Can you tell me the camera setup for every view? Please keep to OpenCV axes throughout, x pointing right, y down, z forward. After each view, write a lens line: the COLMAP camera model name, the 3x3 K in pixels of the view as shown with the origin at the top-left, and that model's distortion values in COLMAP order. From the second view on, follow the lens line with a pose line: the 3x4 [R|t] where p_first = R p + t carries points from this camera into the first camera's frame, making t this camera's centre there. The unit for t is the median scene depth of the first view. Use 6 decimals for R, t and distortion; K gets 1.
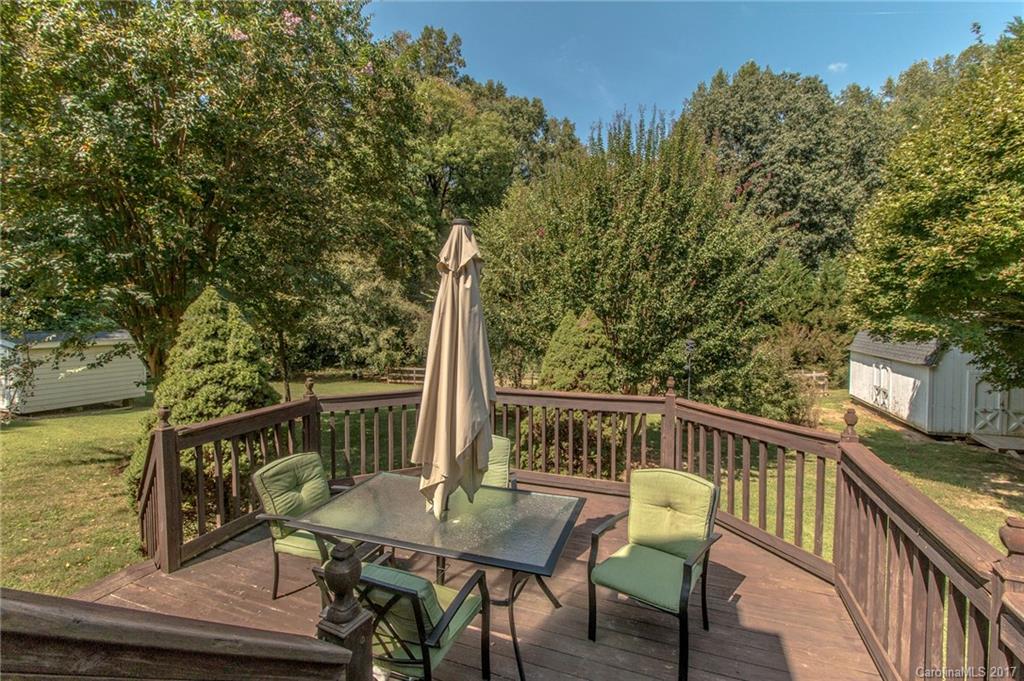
lens RADIAL K [[468.4, 0, 507.5], [0, 468.4, 335.9], [0, 0, 1]] dist [0.003037, 0.000947]
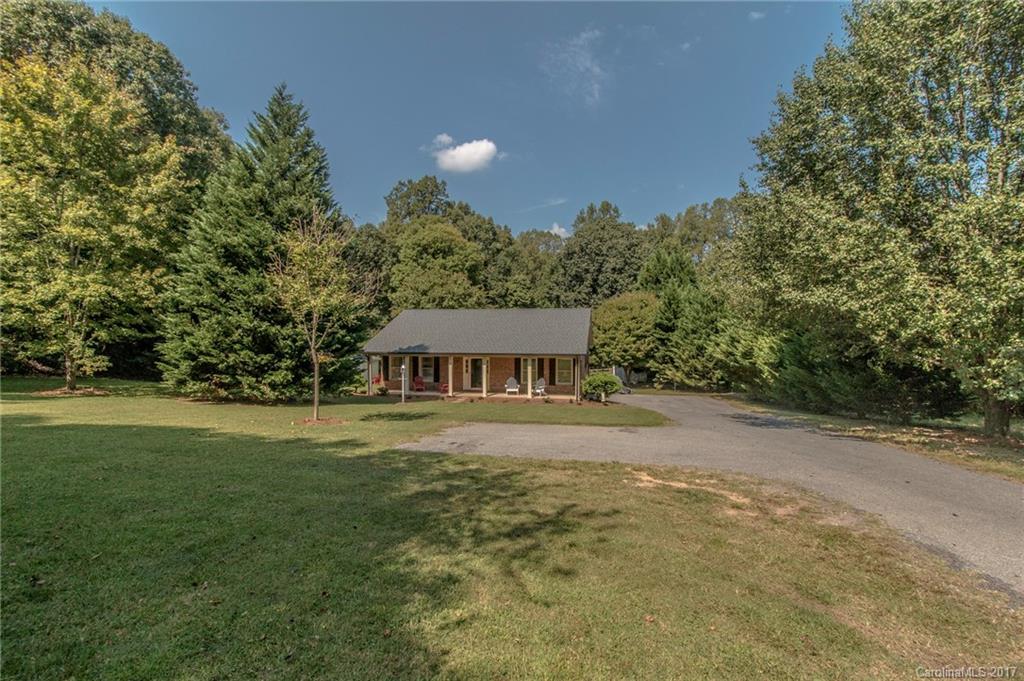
lens RADIAL K [[468.4, 0, 513.8], [0, 468.4, 338.1], [0, 0, 1]] dist [0.003037, 0.000947]
pose [[0.984994, -0.004886, 0.172519, -0.153575], [0.009590, 0.999604, -0.026443, -0.014609], [-0.172321, 0.027700, 0.984651, -0.722660]]
